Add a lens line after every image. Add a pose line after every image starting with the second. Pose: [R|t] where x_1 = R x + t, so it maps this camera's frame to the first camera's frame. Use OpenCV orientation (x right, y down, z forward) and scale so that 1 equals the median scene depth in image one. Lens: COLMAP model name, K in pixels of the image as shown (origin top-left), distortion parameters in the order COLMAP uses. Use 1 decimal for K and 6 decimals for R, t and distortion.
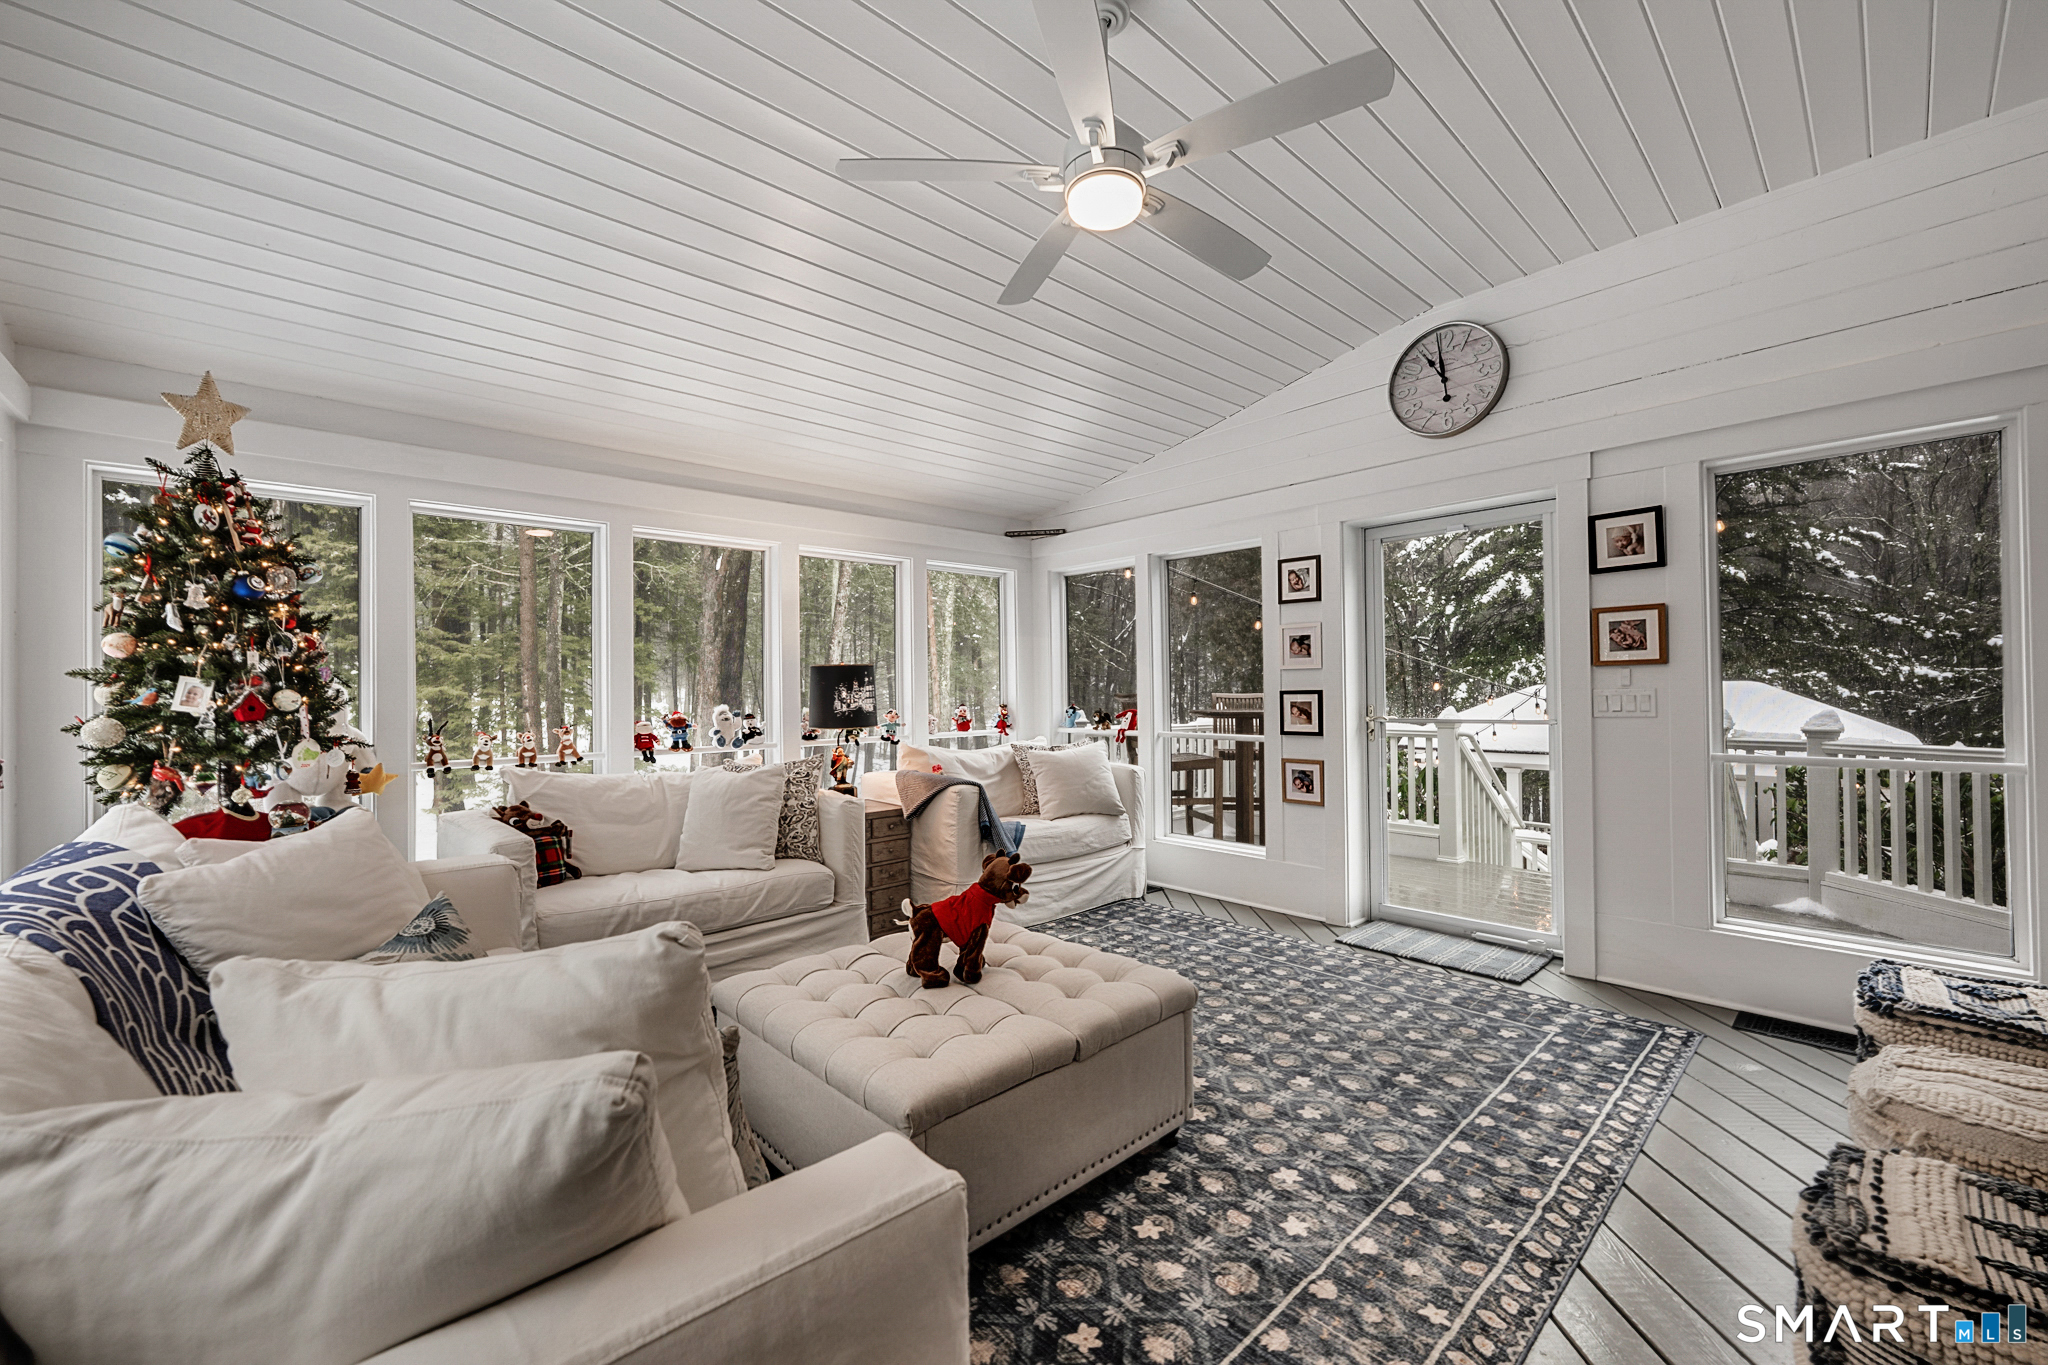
lens RADIAL K [[807.9, 0, 1028.9], [0, 807.9, 686.1], [0, 0, 1]] dist [0.000541, -0.000175]
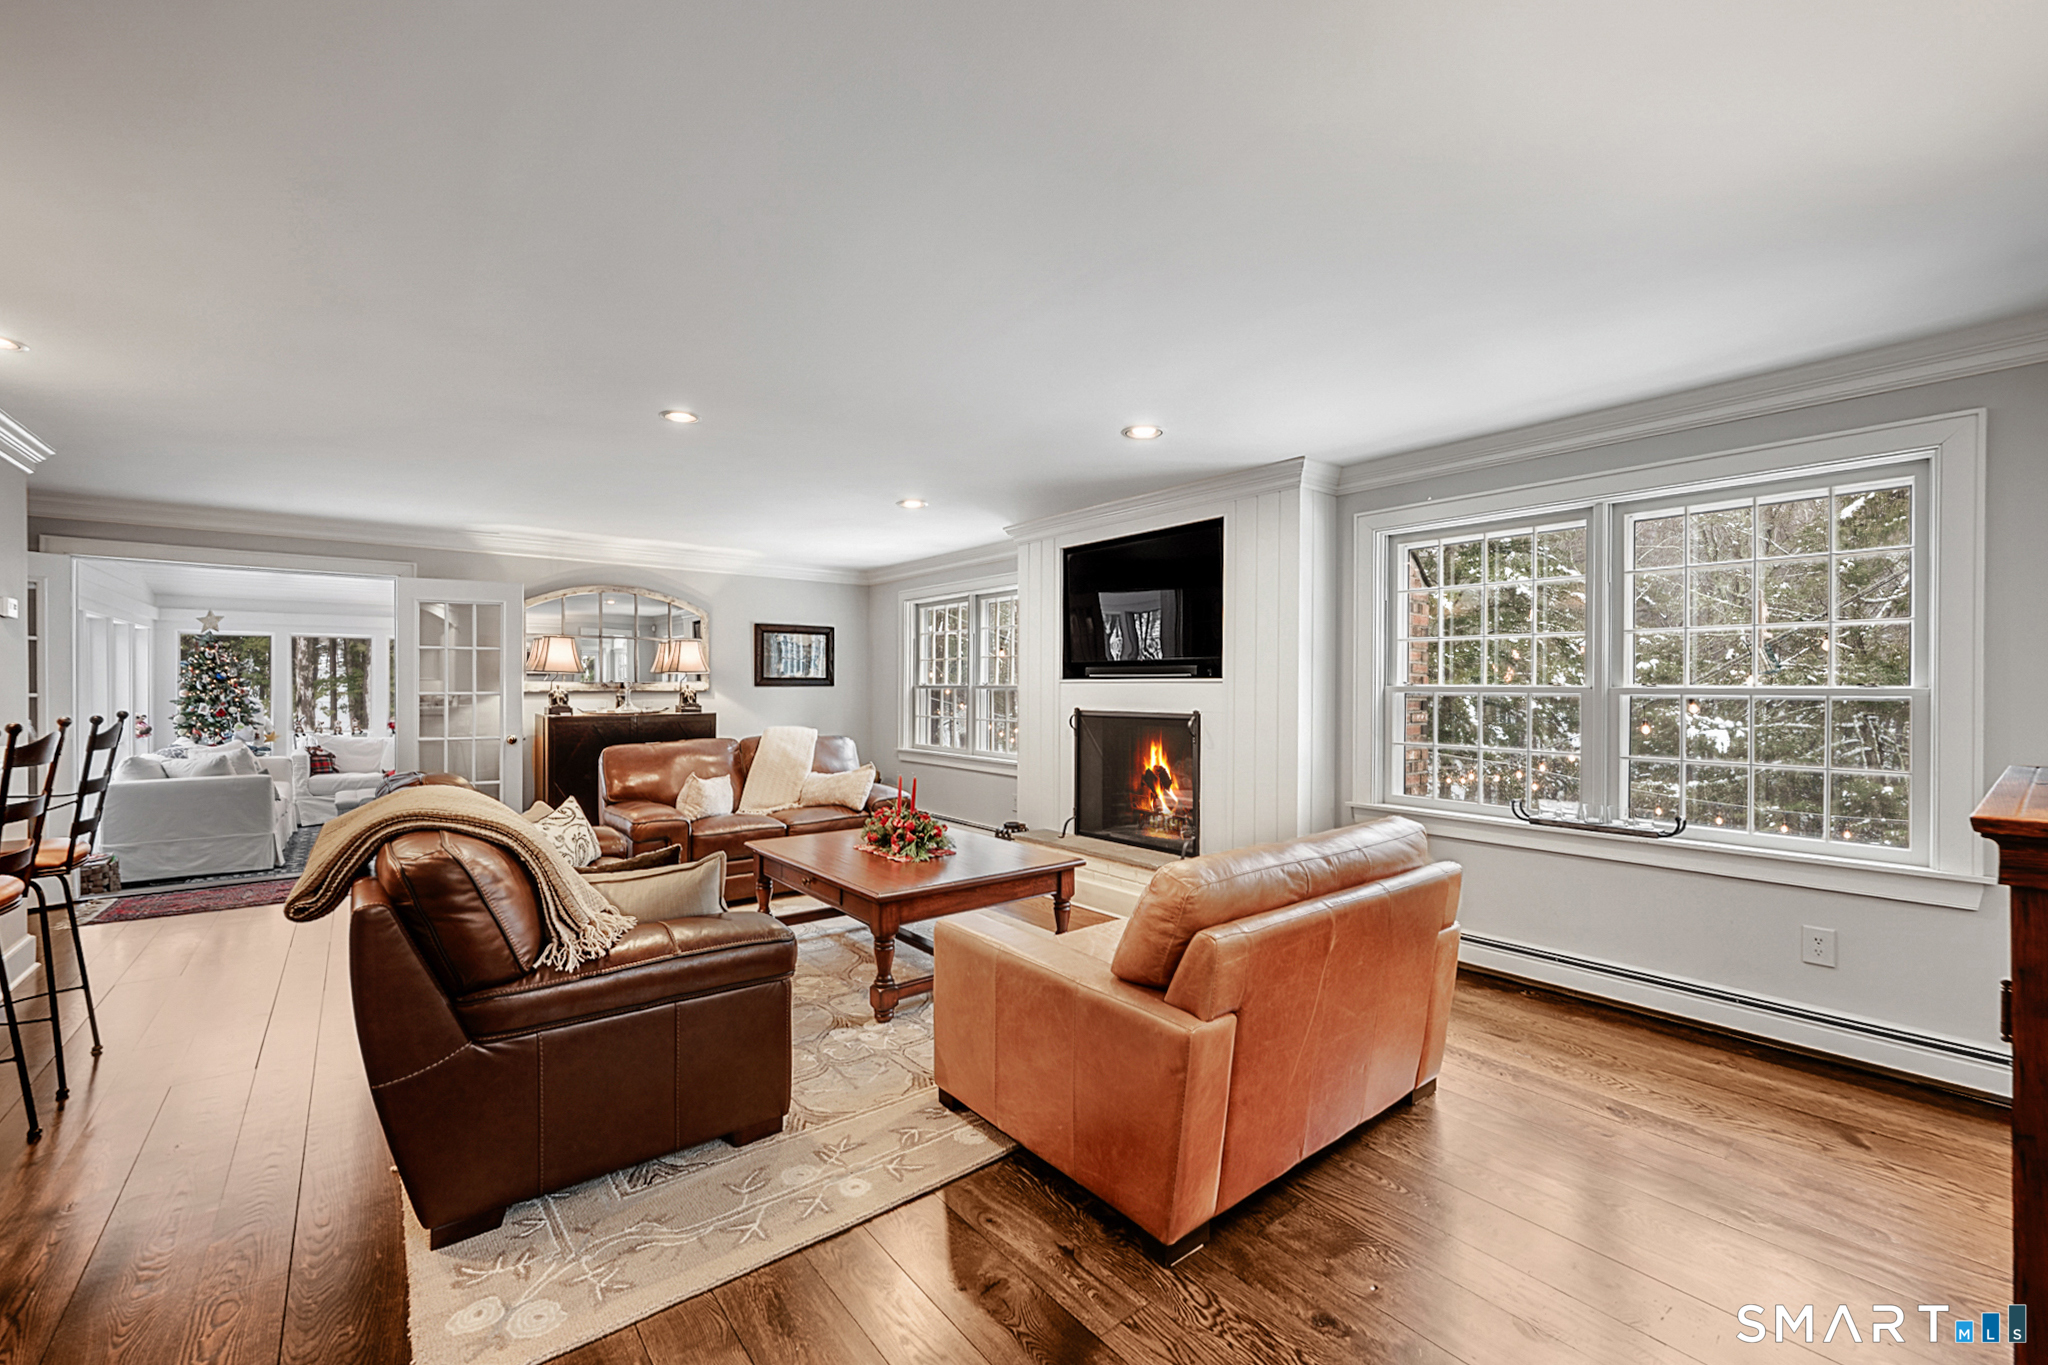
lens RADIAL K [[807.9, 0, 1028.9], [0, 807.9, 686.1], [0, 0, 1]] dist [0.000541, -0.000175]
pose [[0.998405, 0.006675, -0.056064, 2.544586], [-0.006027, 0.999913, 0.011727, -0.139561], [0.056137, -0.011370, 0.998358, -2.135889]]
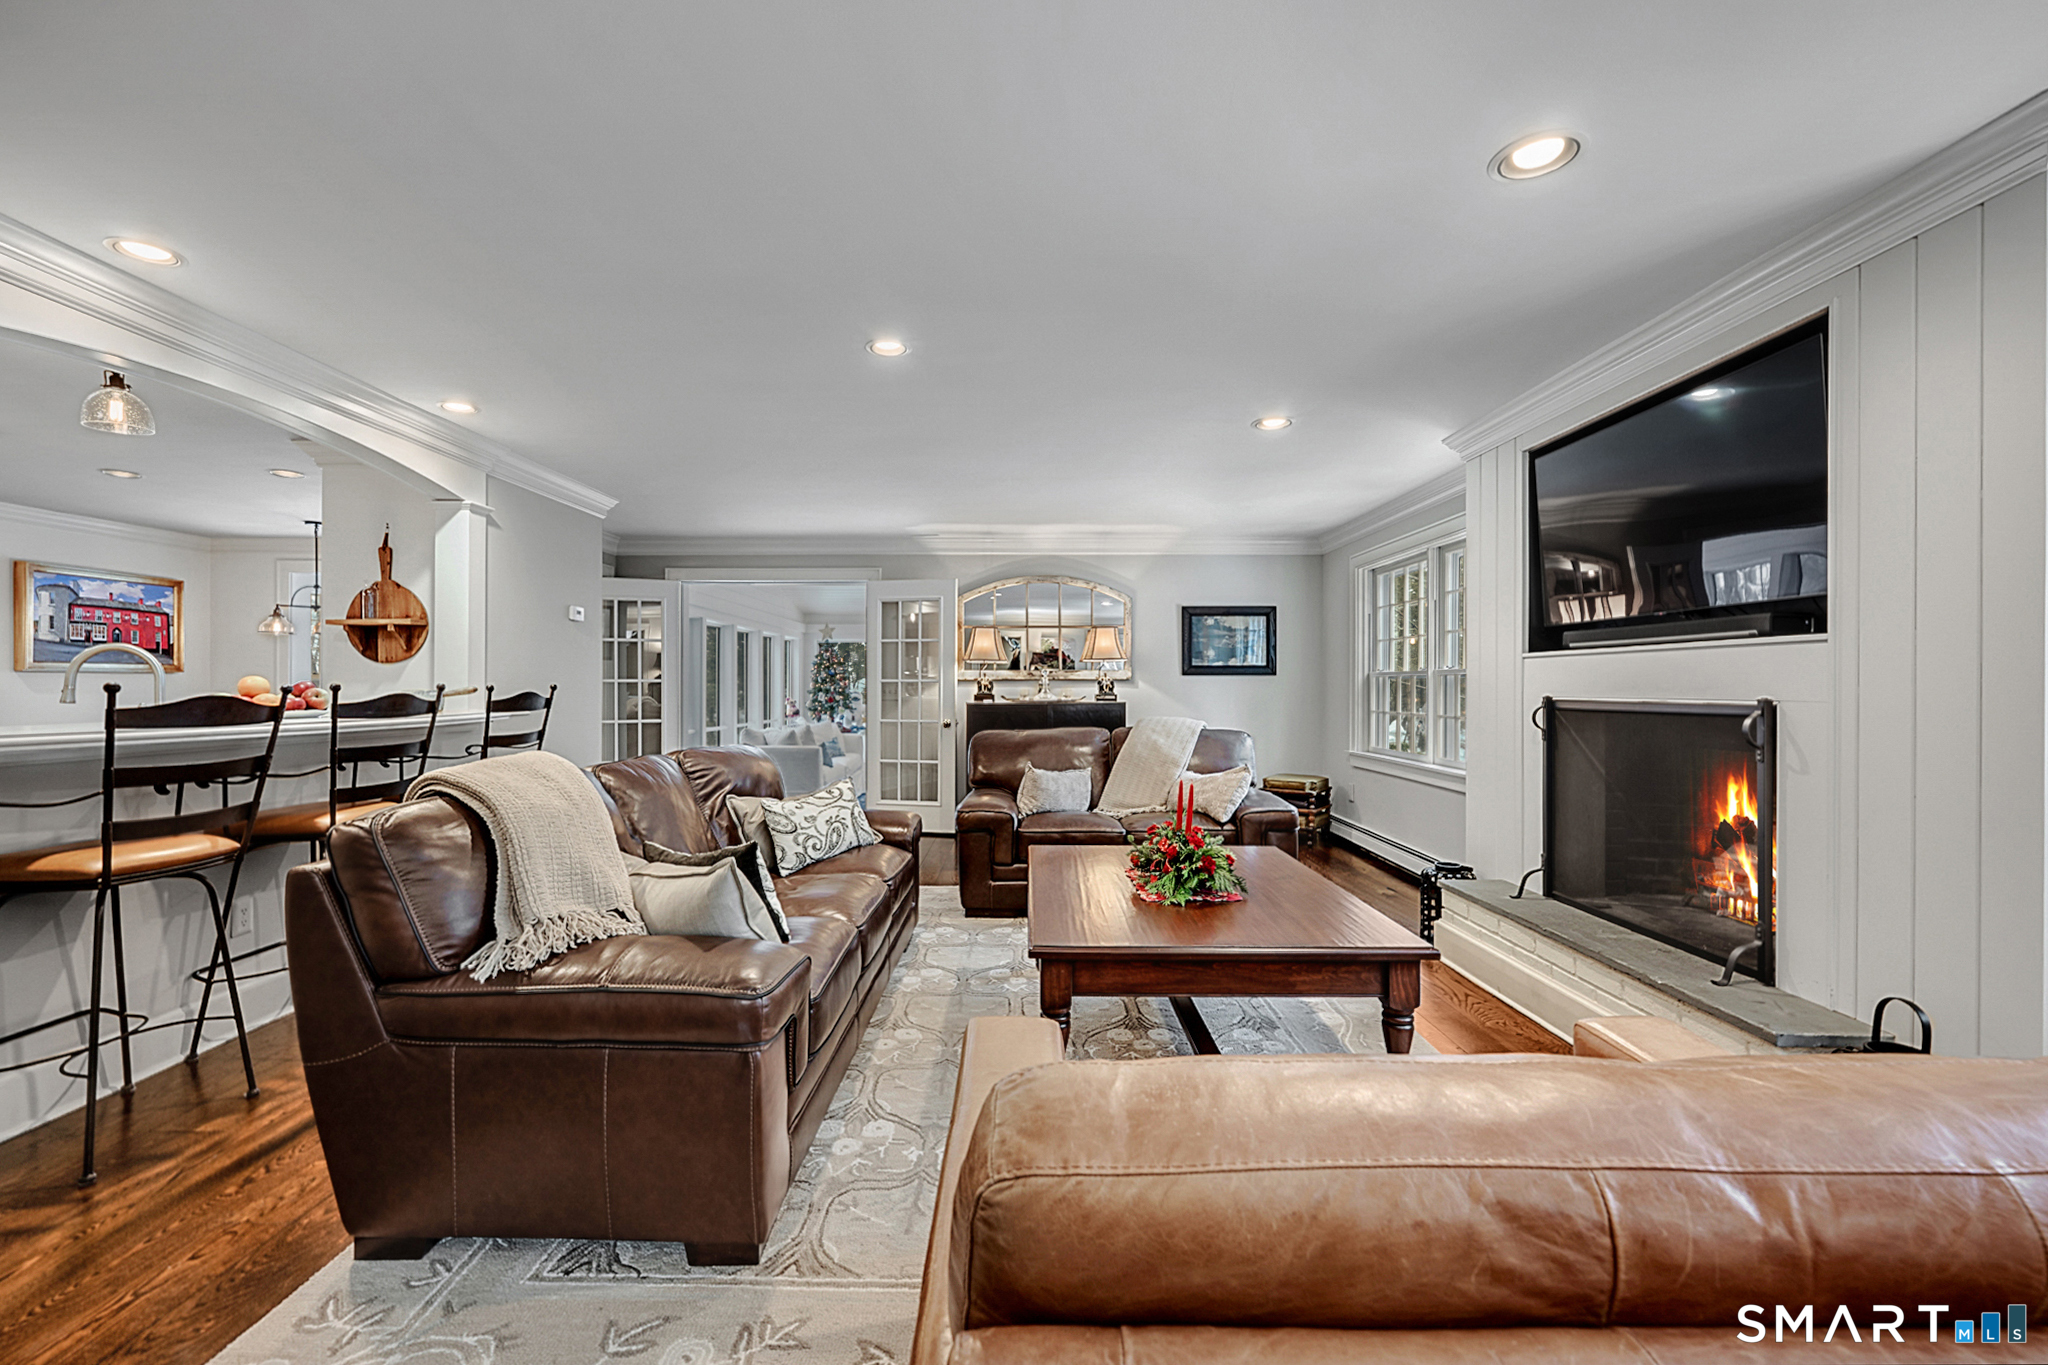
lens RADIAL K [[807.9, 0, 1028.9], [0, 807.9, 686.1], [0, 0, 1]] dist [0.000541, -0.000175]
pose [[0.745901, 0.005193, -0.666036, 2.805782], [0.003850, 0.999919, 0.012108, -0.094787], [0.666045, -0.011596, 0.745821, -1.585294]]
